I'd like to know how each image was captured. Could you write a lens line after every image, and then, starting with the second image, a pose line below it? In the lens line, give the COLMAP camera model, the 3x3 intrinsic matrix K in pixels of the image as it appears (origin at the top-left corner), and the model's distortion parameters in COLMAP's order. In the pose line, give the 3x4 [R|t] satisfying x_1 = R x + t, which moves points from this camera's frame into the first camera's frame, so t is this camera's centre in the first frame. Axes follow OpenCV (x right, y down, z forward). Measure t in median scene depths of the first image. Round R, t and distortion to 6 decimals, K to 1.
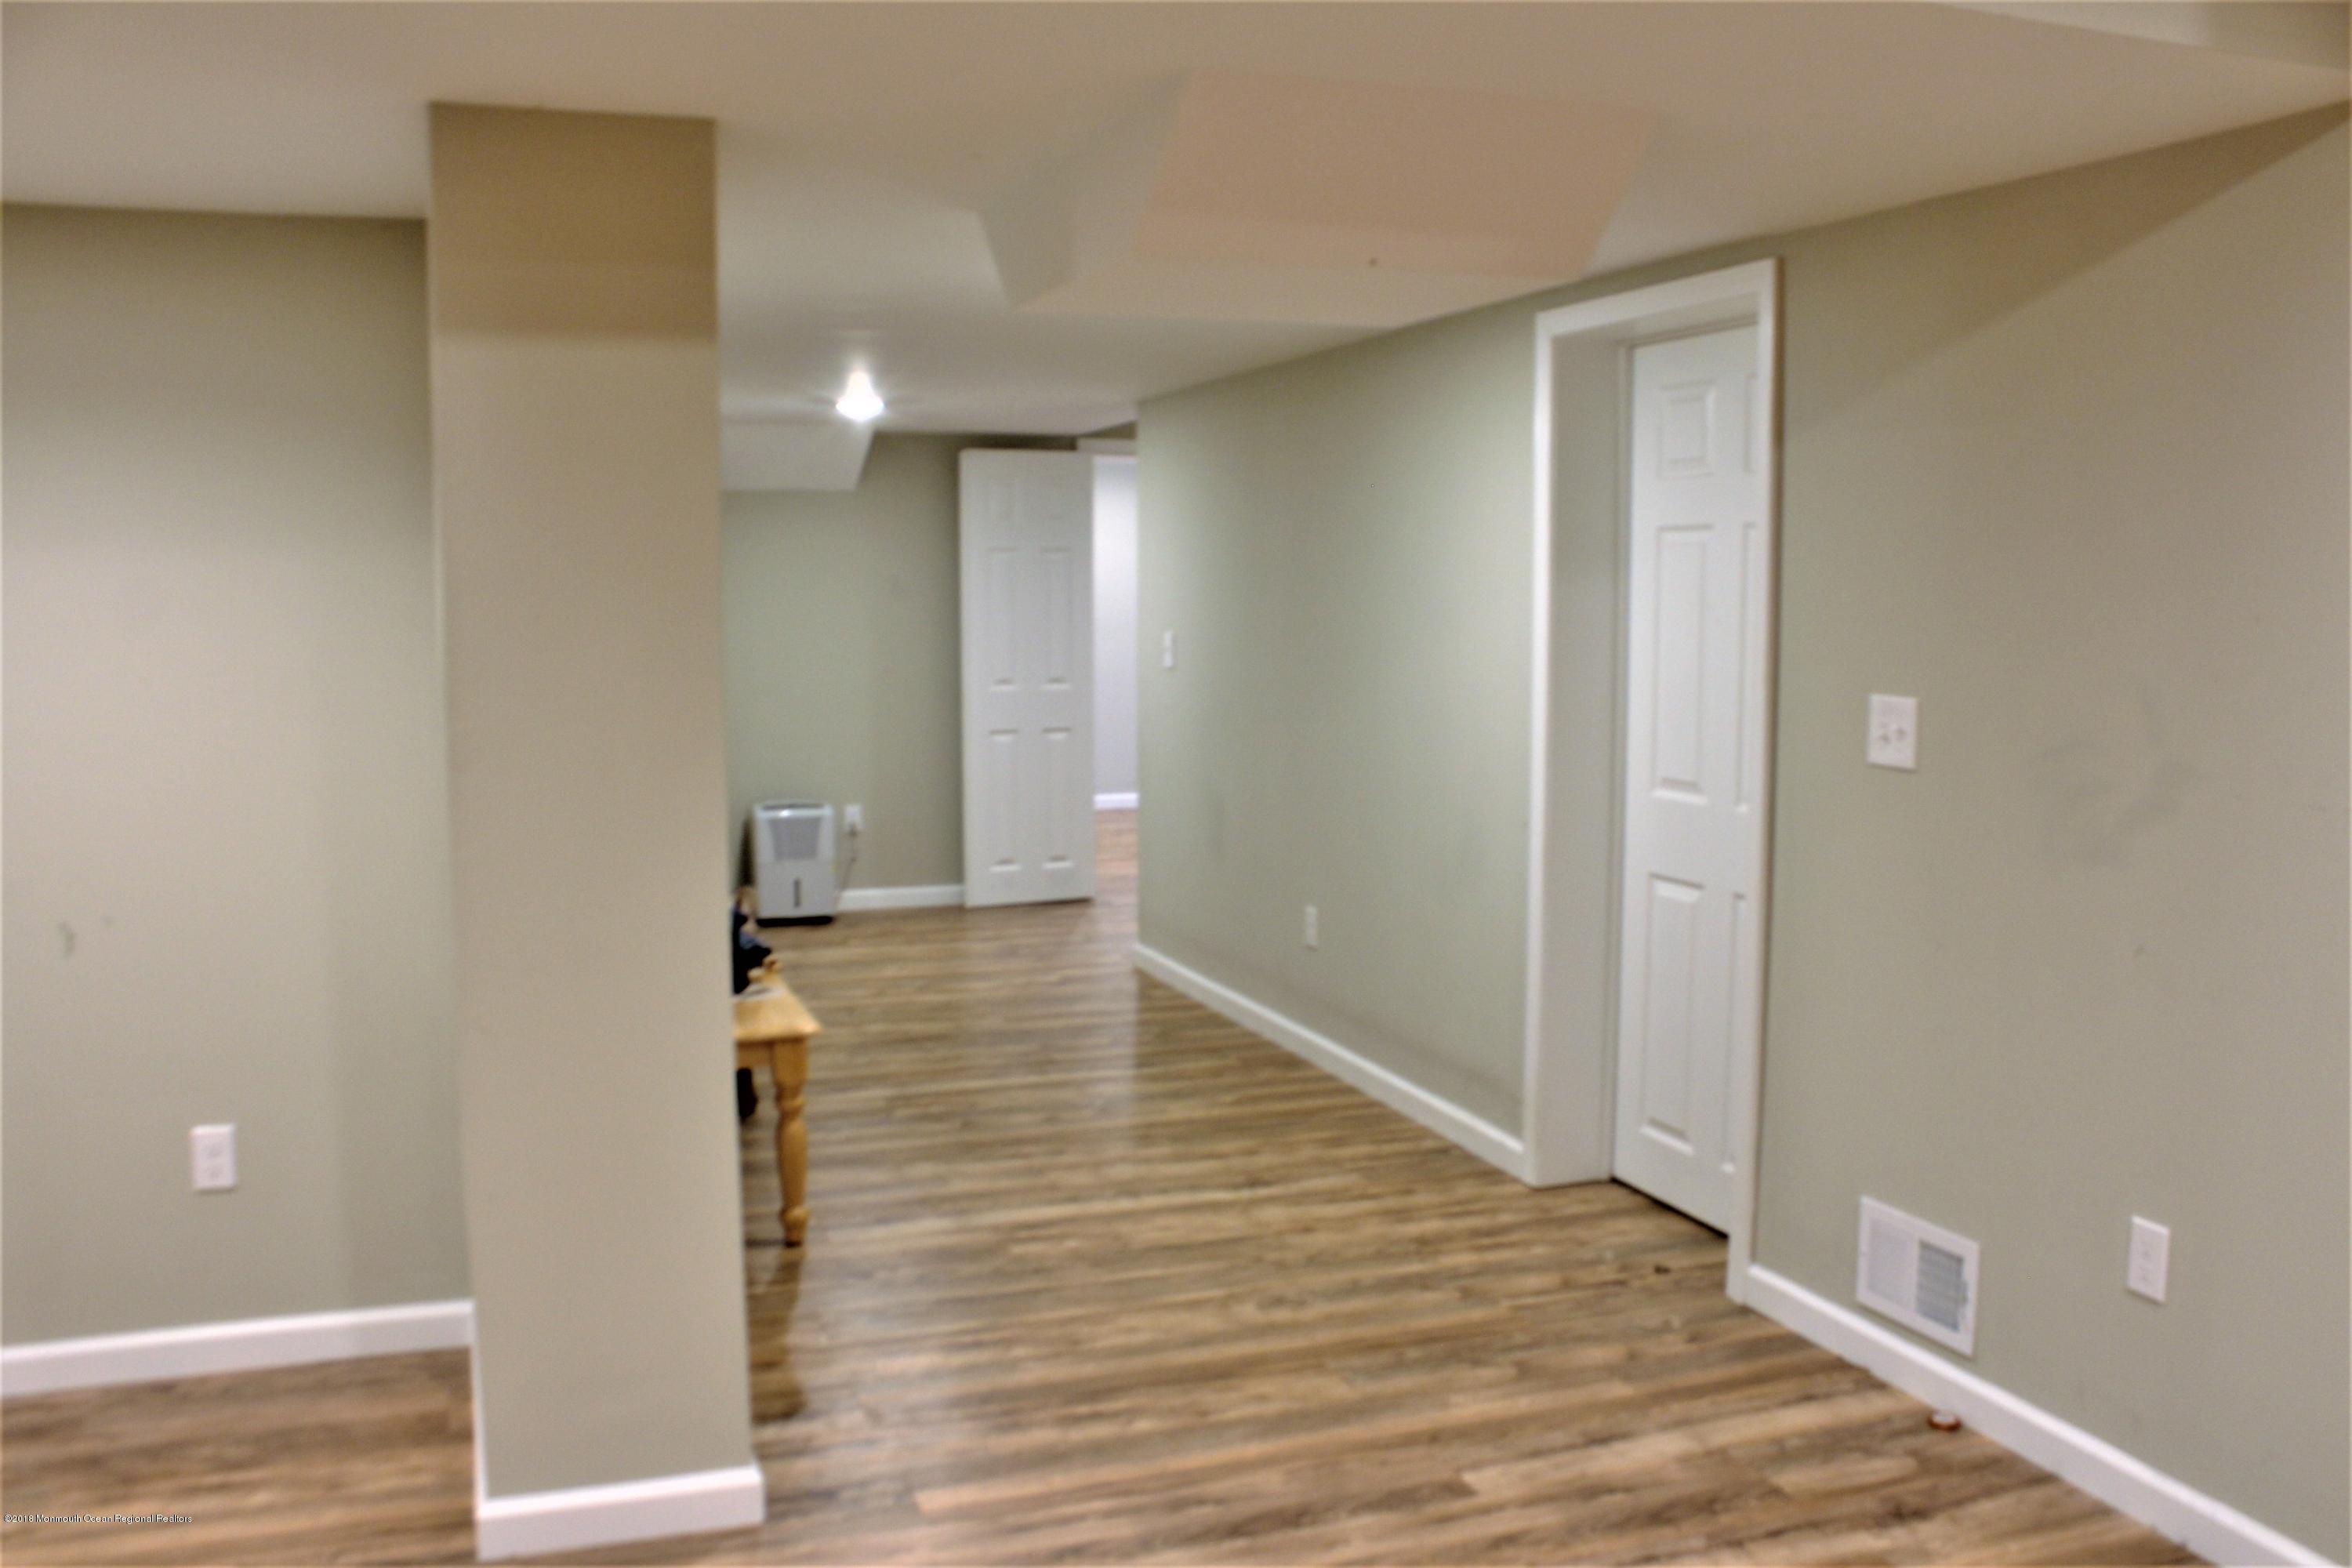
lens RADIAL K [[1975.0, 0, 1144.5], [0, 1975.0, 797.2], [0, 0, 1]] dist [-0.164660, 0.149538]
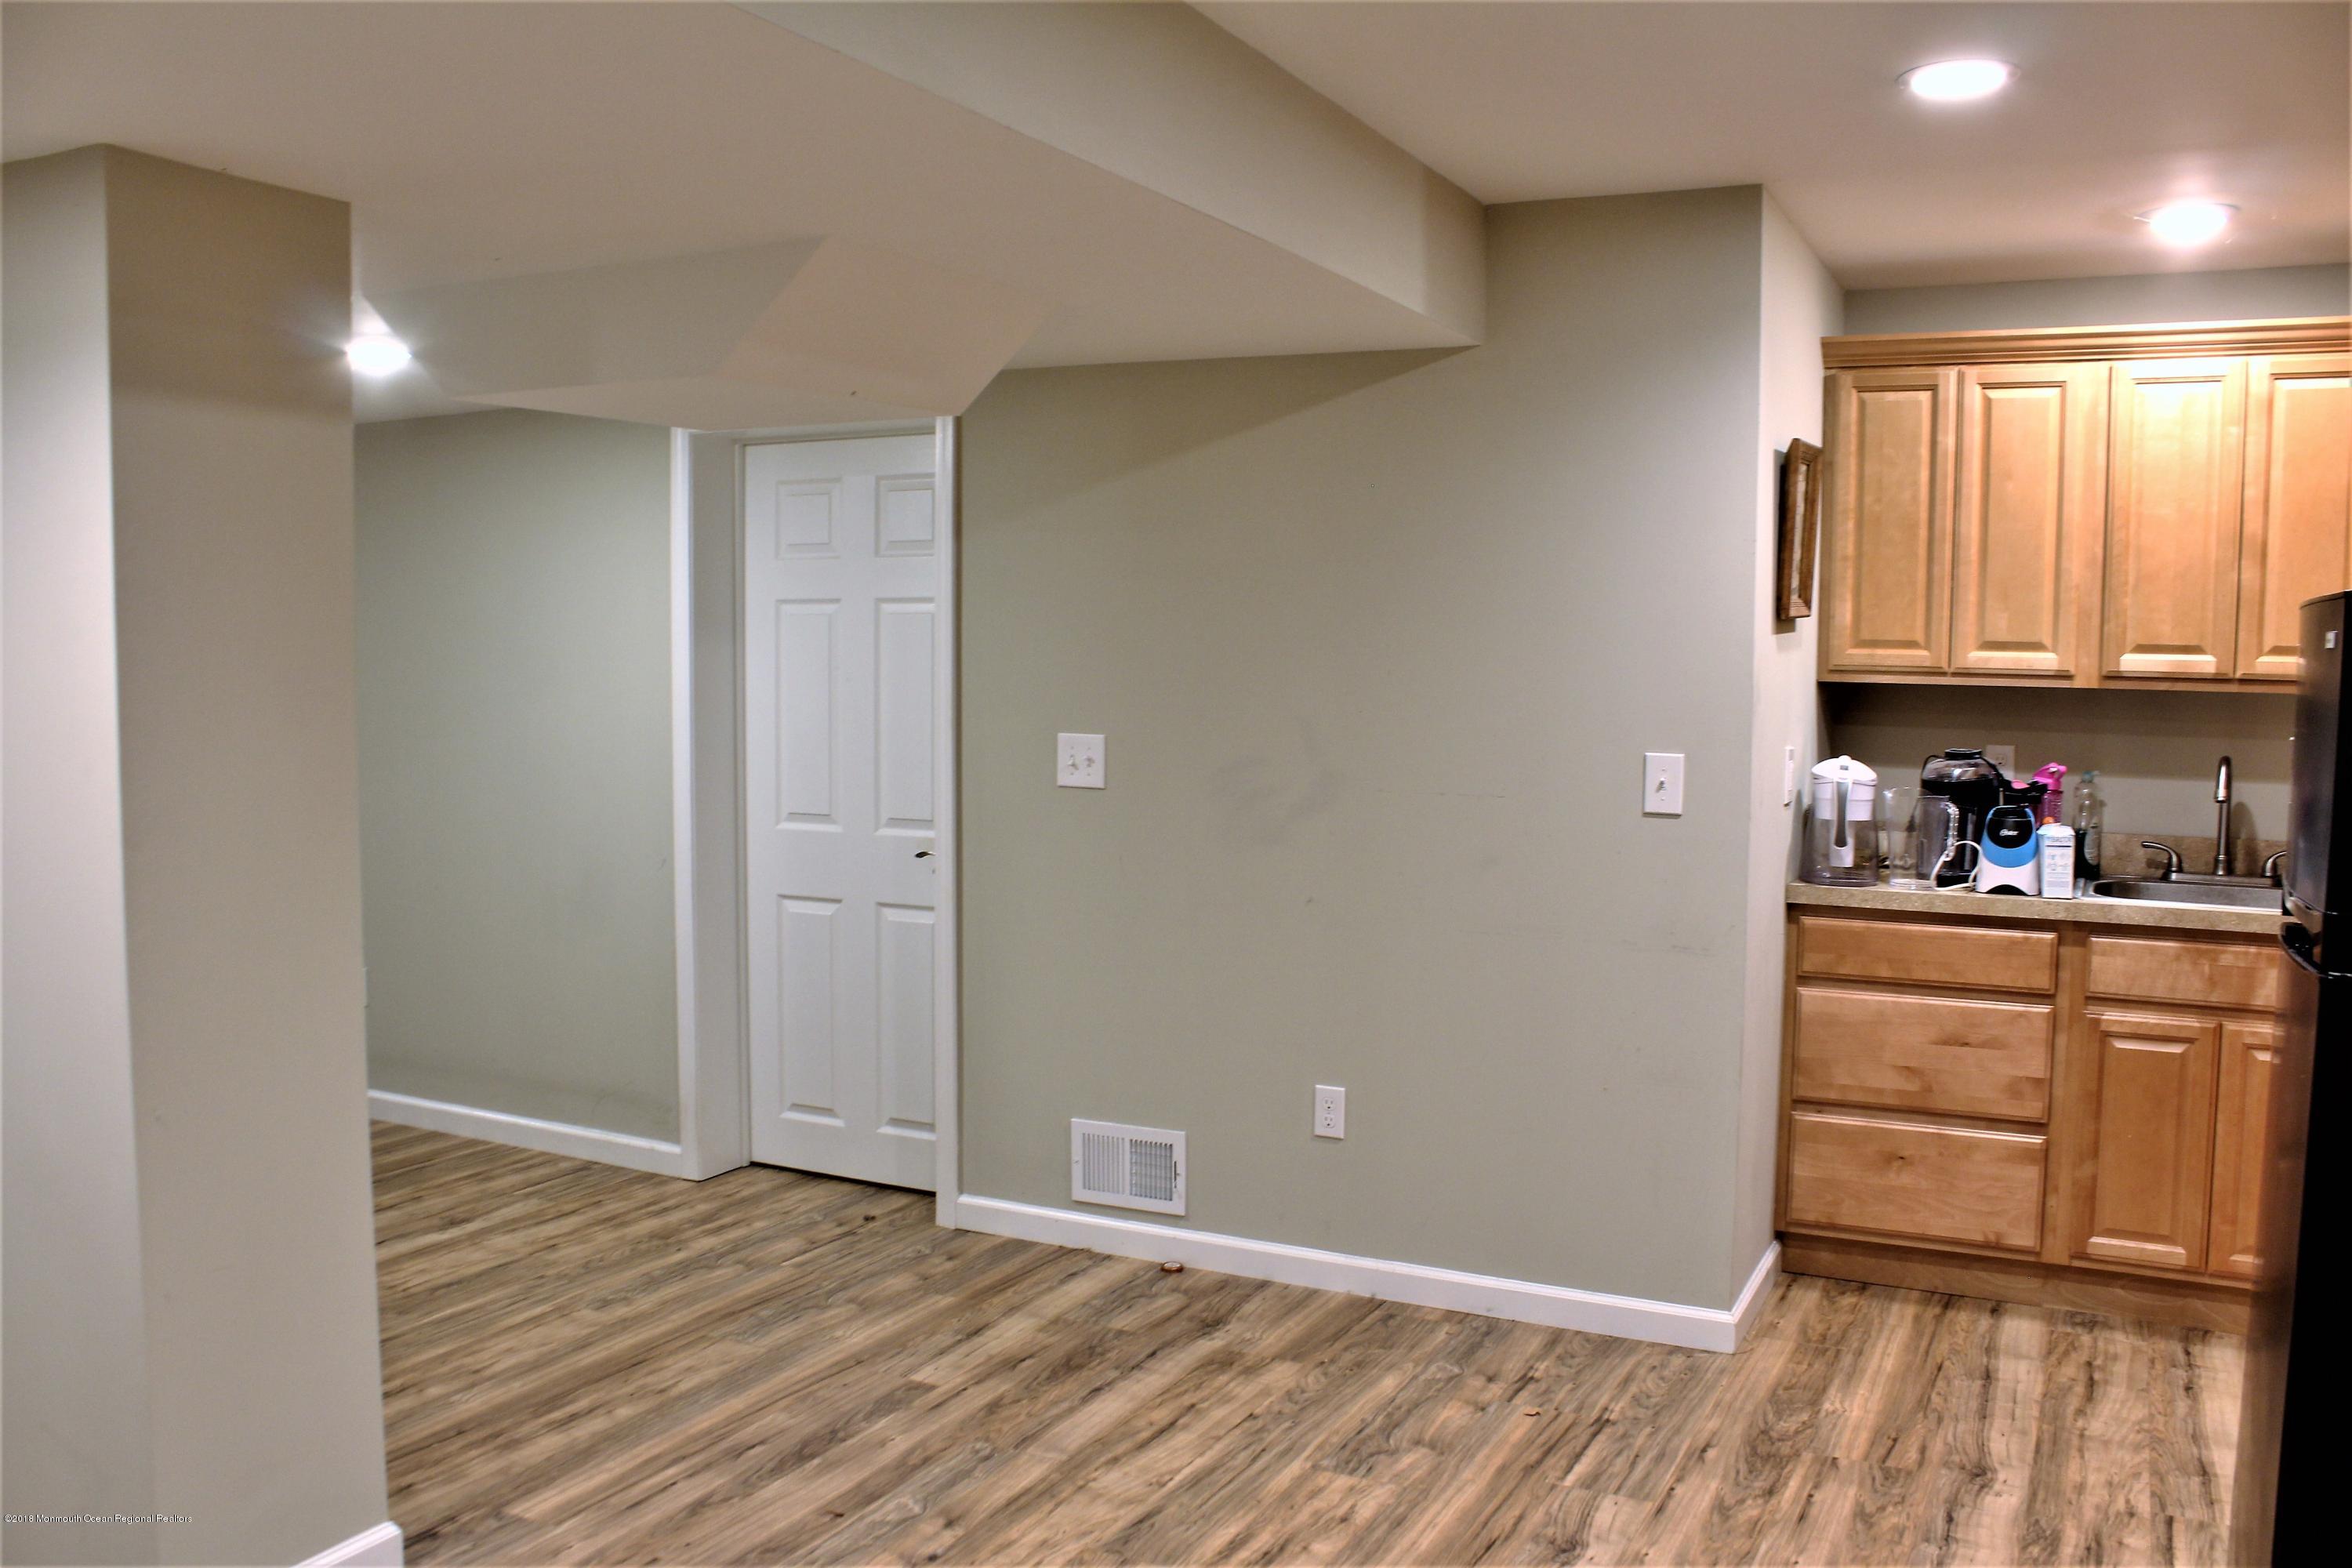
lens RADIAL K [[1975.0, 0, 1168.7], [0, 1975.0, 786.0], [0, 0, 1]] dist [-0.164660, 0.149538]
pose [[0.720833, -0.039625, 0.691975, -0.534178], [0.064134, 0.997895, -0.009665, 0.000419], [-0.690135, 0.051346, 0.721856, -0.015632]]
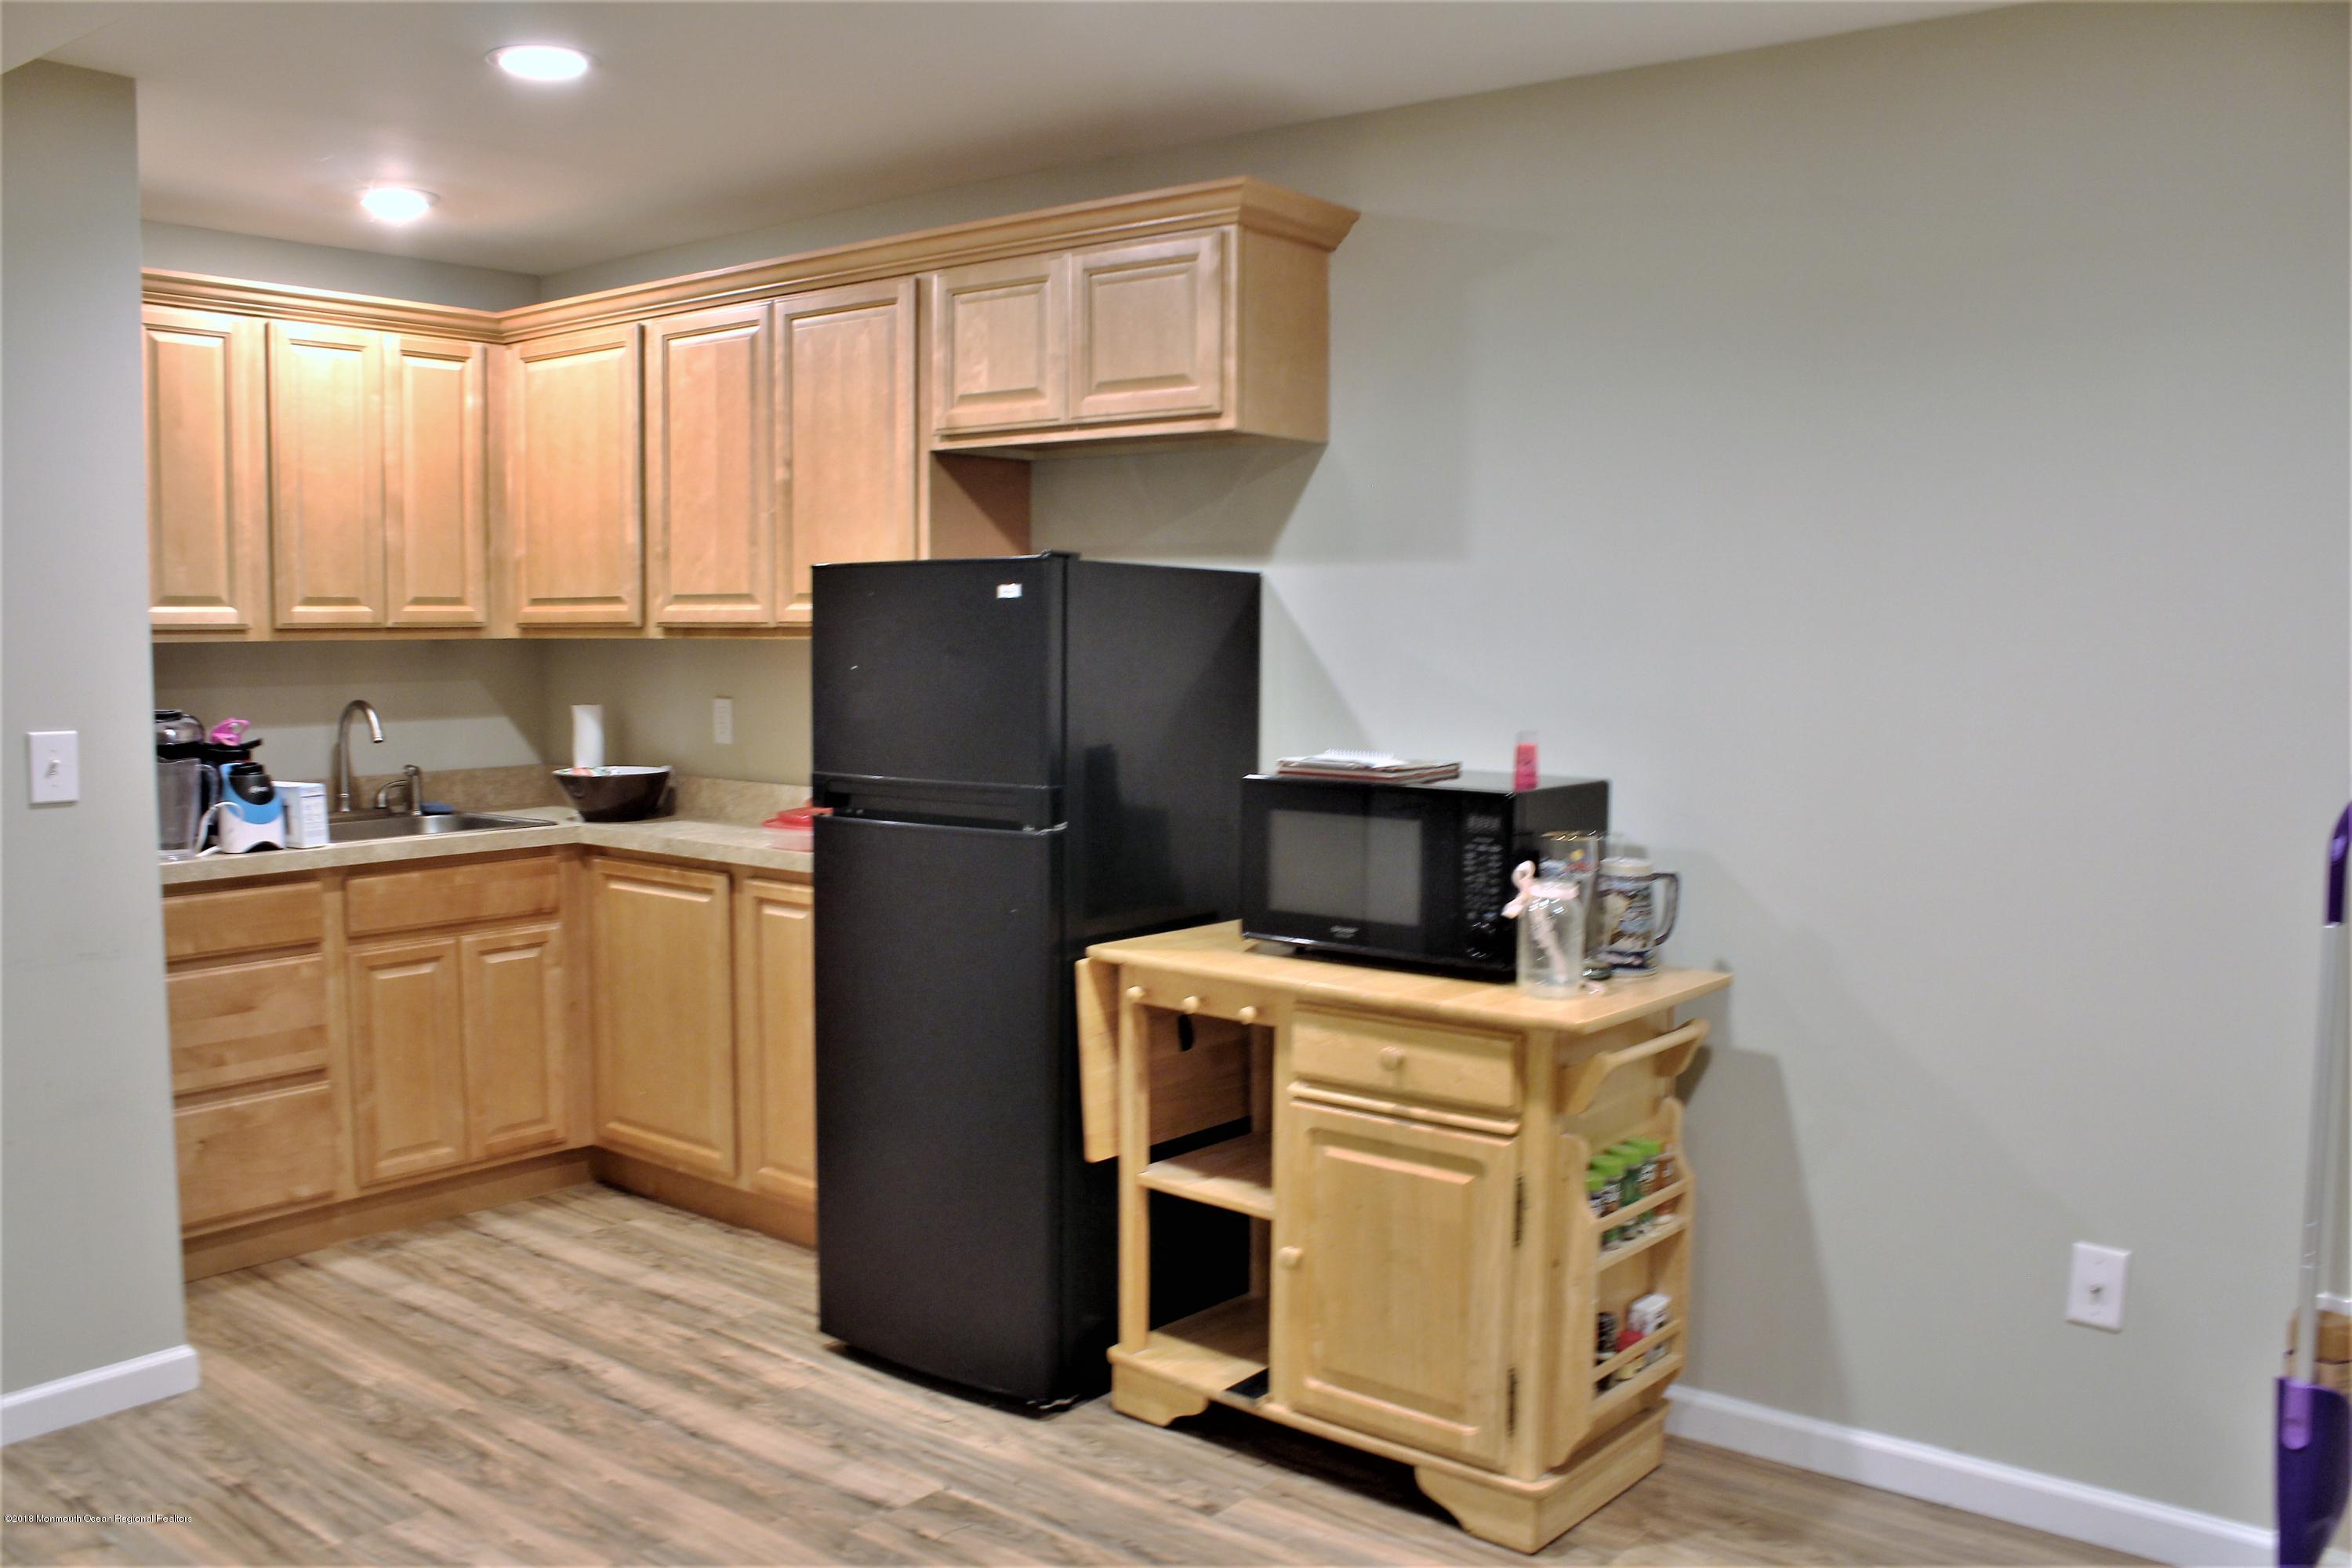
lens RADIAL K [[1975.0, 0, 1195.5], [0, 1975.0, 797.9], [0, 0, 1]] dist [-0.164660, 0.149538]
pose [[-0.536953, -0.078477, 0.839954, -0.640383], [0.089441, 0.984756, 0.149183, -0.074481], [-0.838857, 0.155231, -0.521748, 0.684079]]
